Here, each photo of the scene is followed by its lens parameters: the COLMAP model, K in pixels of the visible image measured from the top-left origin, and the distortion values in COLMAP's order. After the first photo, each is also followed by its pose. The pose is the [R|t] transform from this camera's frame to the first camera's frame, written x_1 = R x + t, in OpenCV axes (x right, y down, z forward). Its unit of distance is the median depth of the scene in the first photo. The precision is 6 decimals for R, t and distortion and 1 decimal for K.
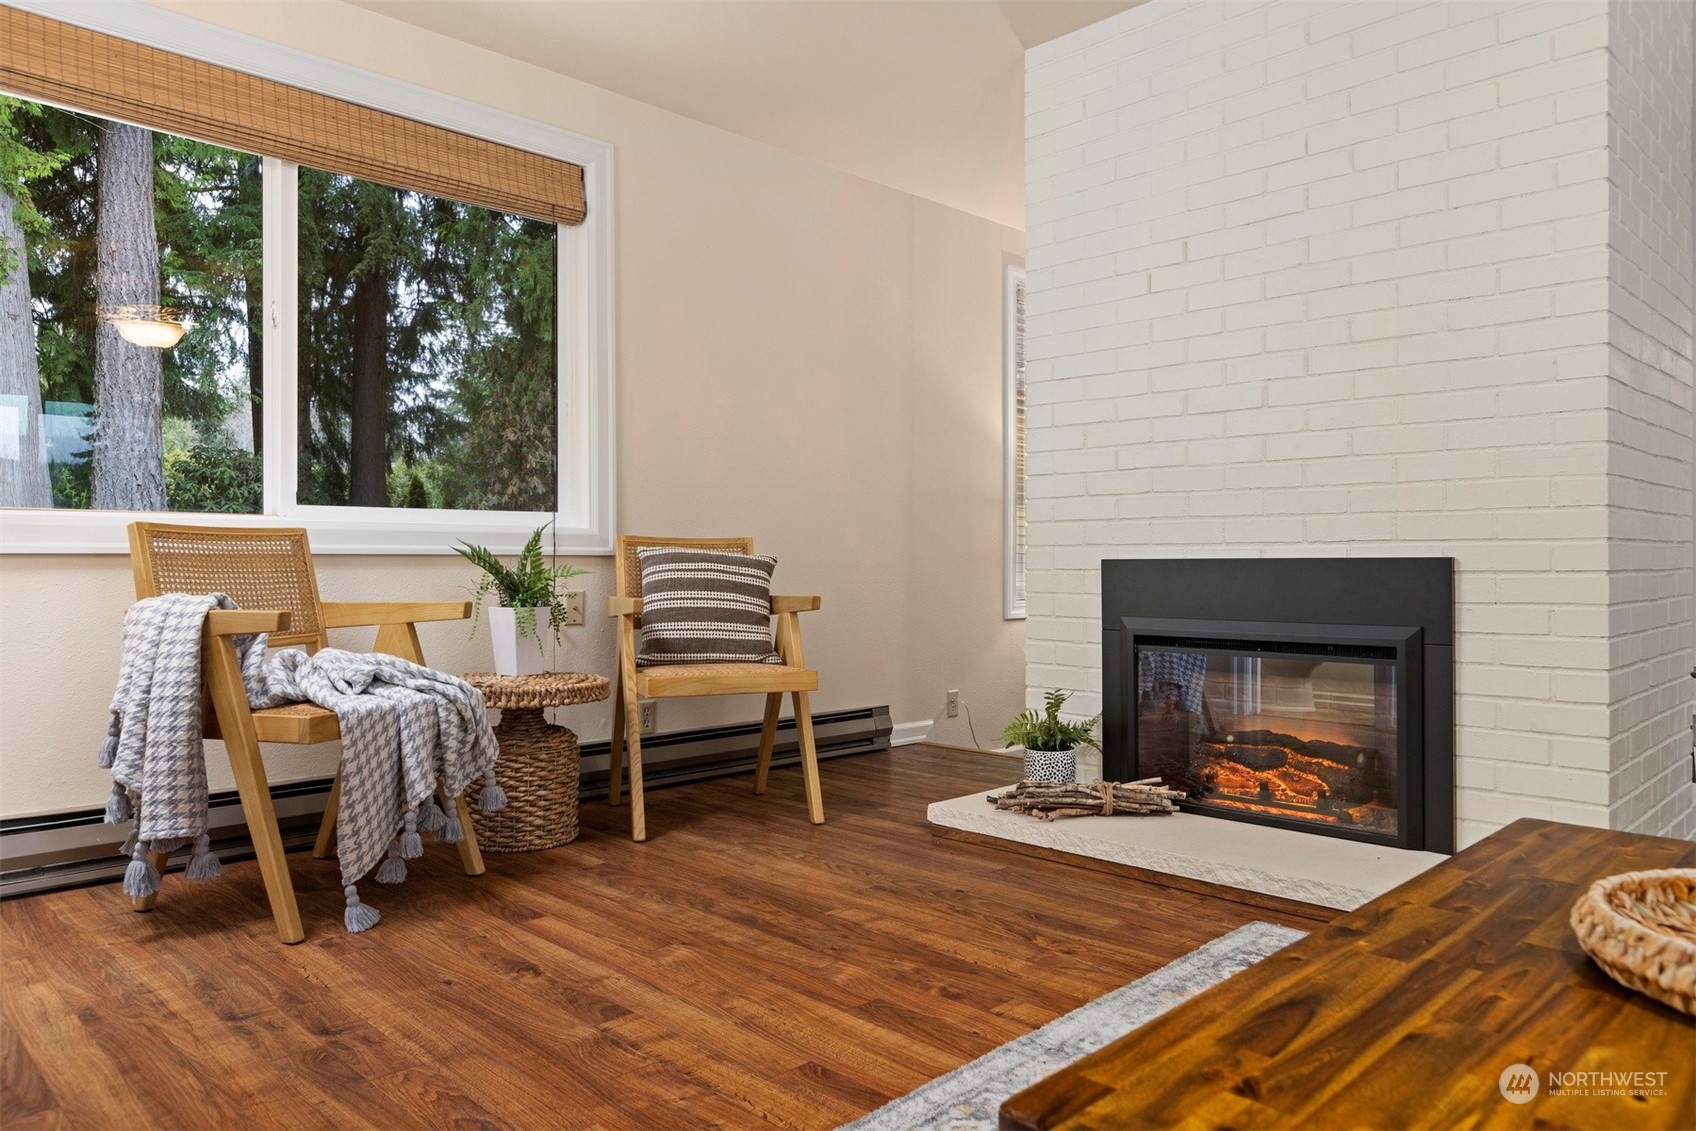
lens RADIAL K [[1115.4, 0, 848.0], [0, 1115.4, 565.5], [0, 0, 1]] dist [0.001798, 0.001164]
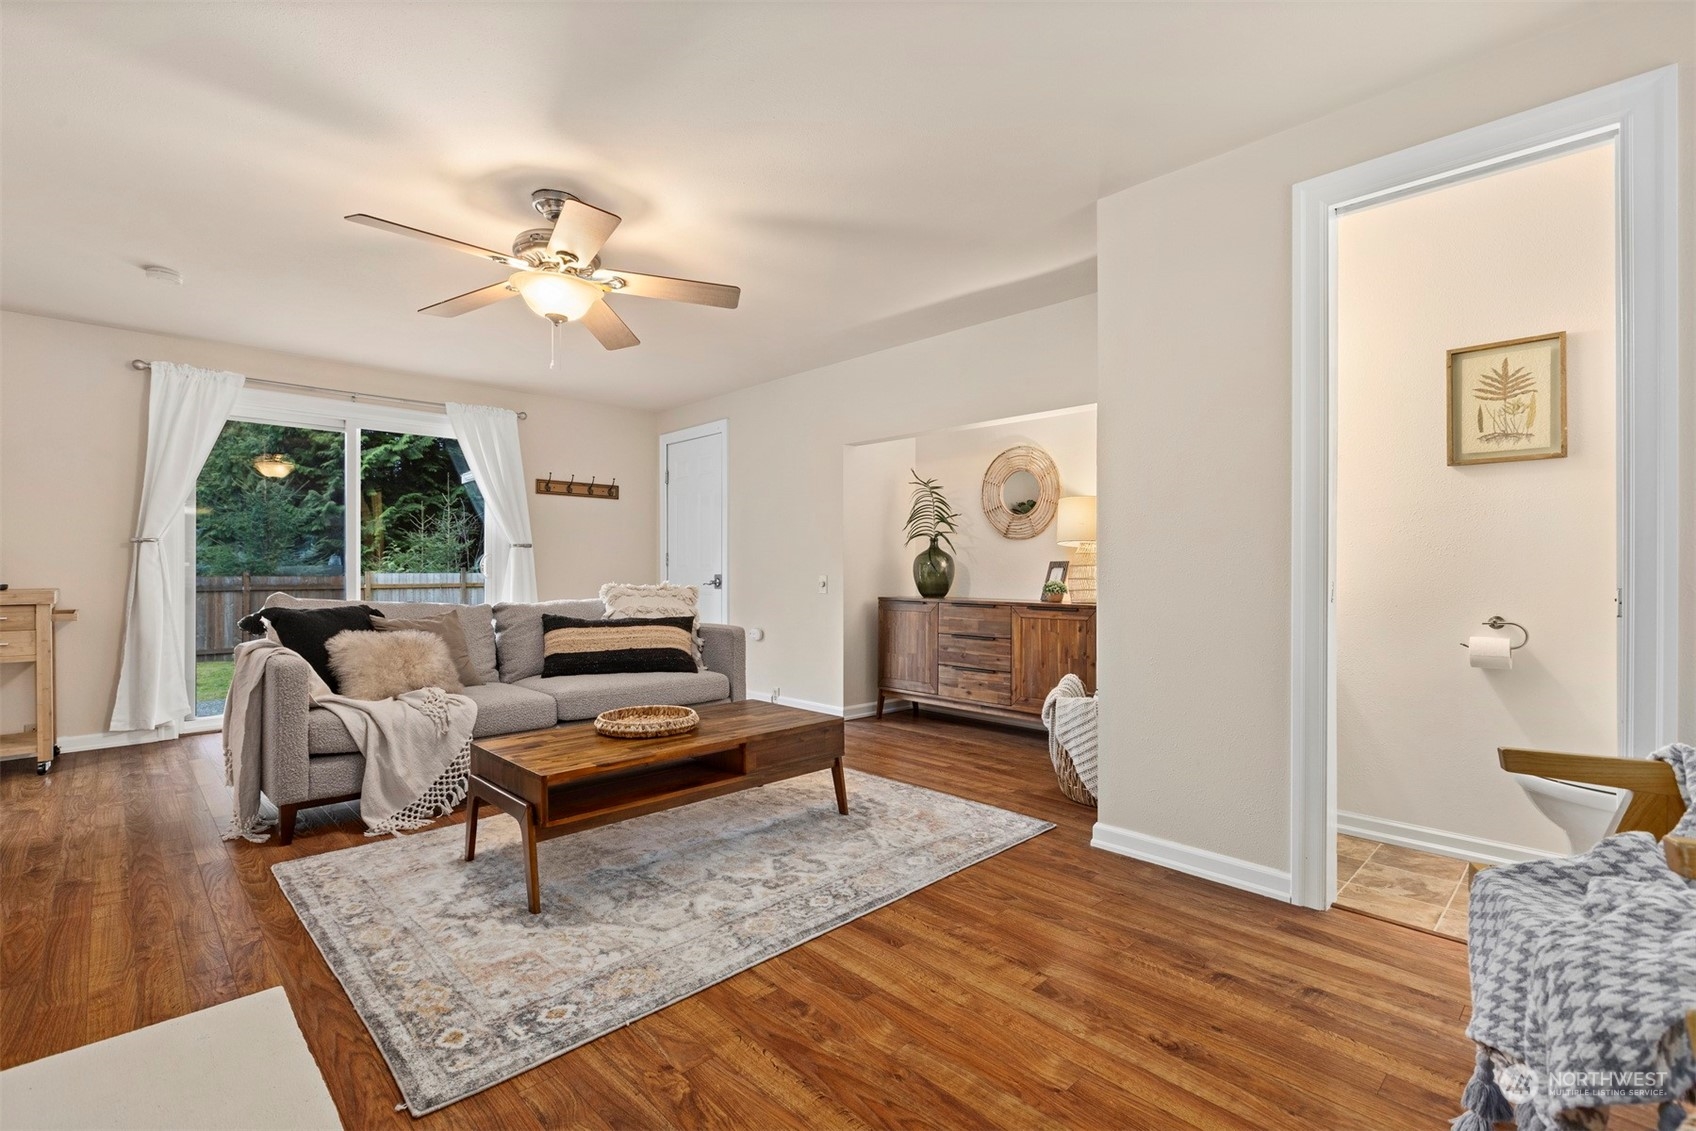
lens RADIAL K [[764.5, 0, 848.0], [0, 764.5, 565.5], [0, 0, 1]] dist [-0.000509, -0.000086]
pose [[-0.999977, -0.001338, 0.006722, 0.028030], [-0.001364, 0.999991, -0.003897, -0.108350], [-0.006717, -0.003906, -0.999970, 1.680001]]
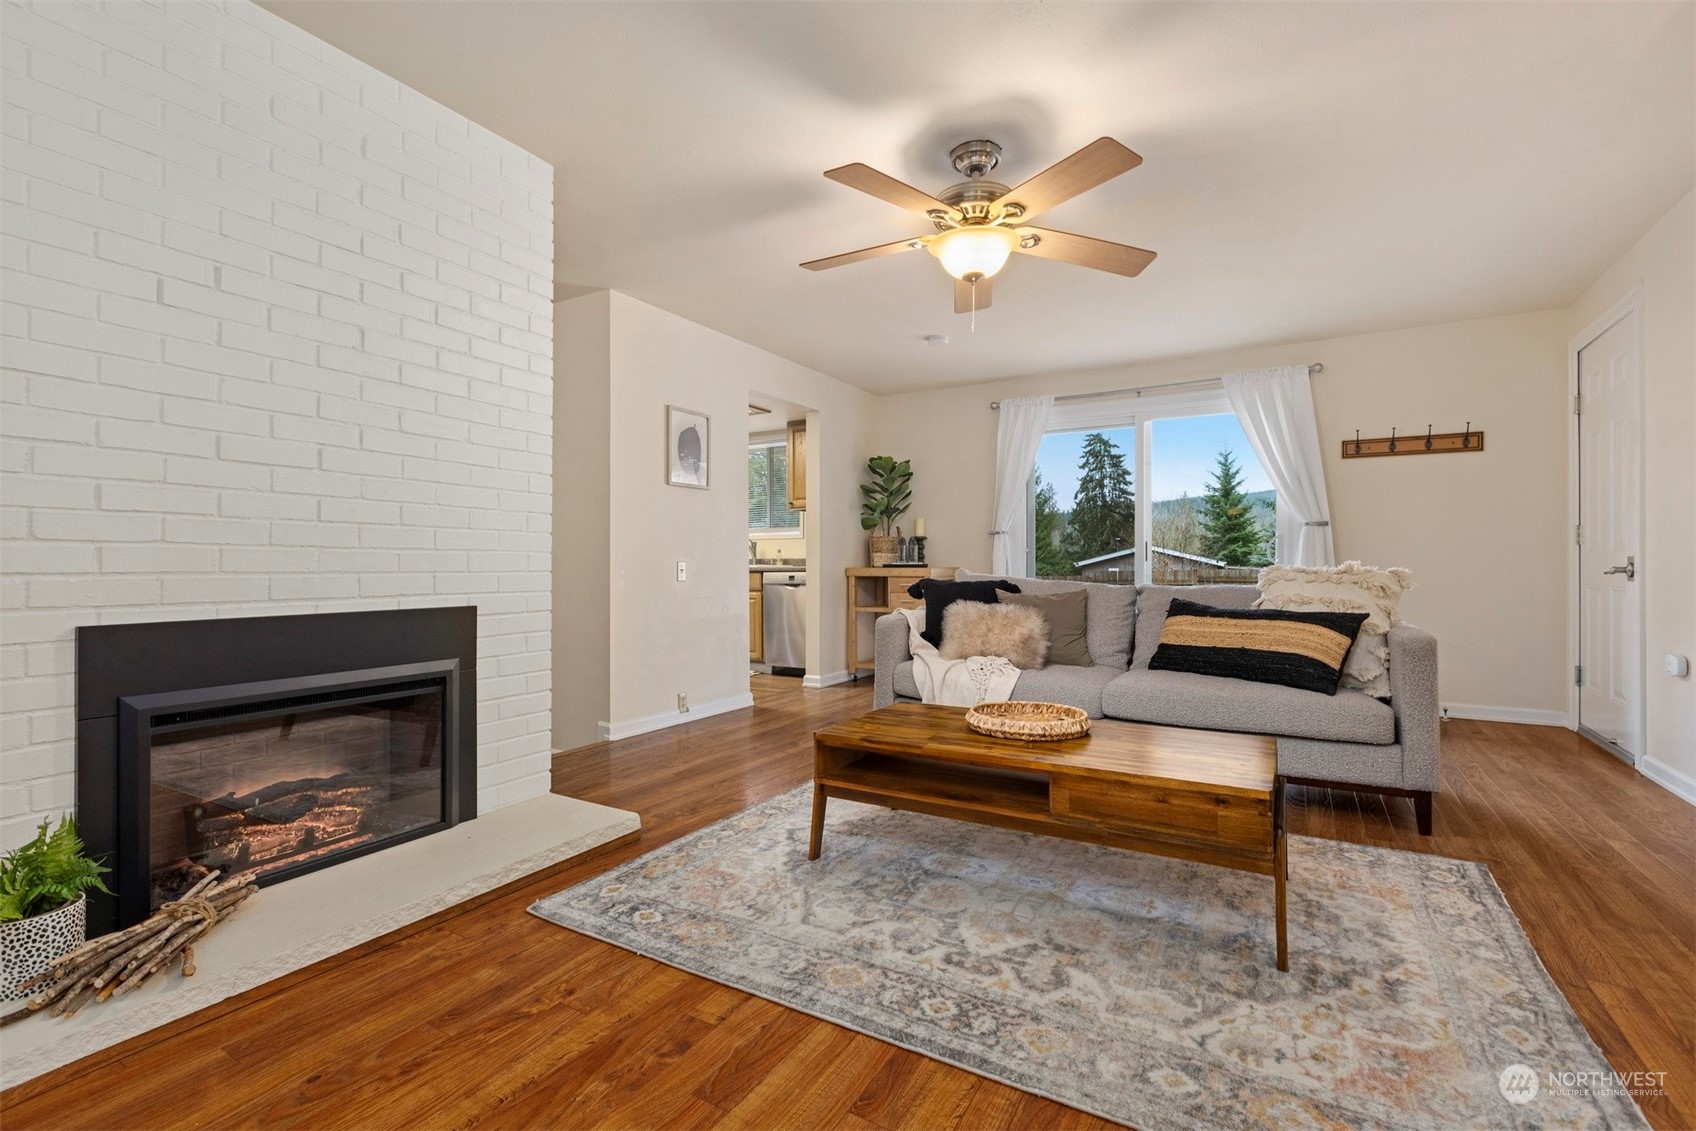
lens RADIAL K [[753.3, 0, 848.0], [0, 753.3, 565.5], [0, 0, 1]] dist [-0.001503, -0.000125]
pose [[-0.255200, -0.002776, 0.966884, -0.573277], [-0.000830, 0.999996, 0.002652, -0.070603], [-0.966888, -0.000126, -0.255201, 0.915398]]
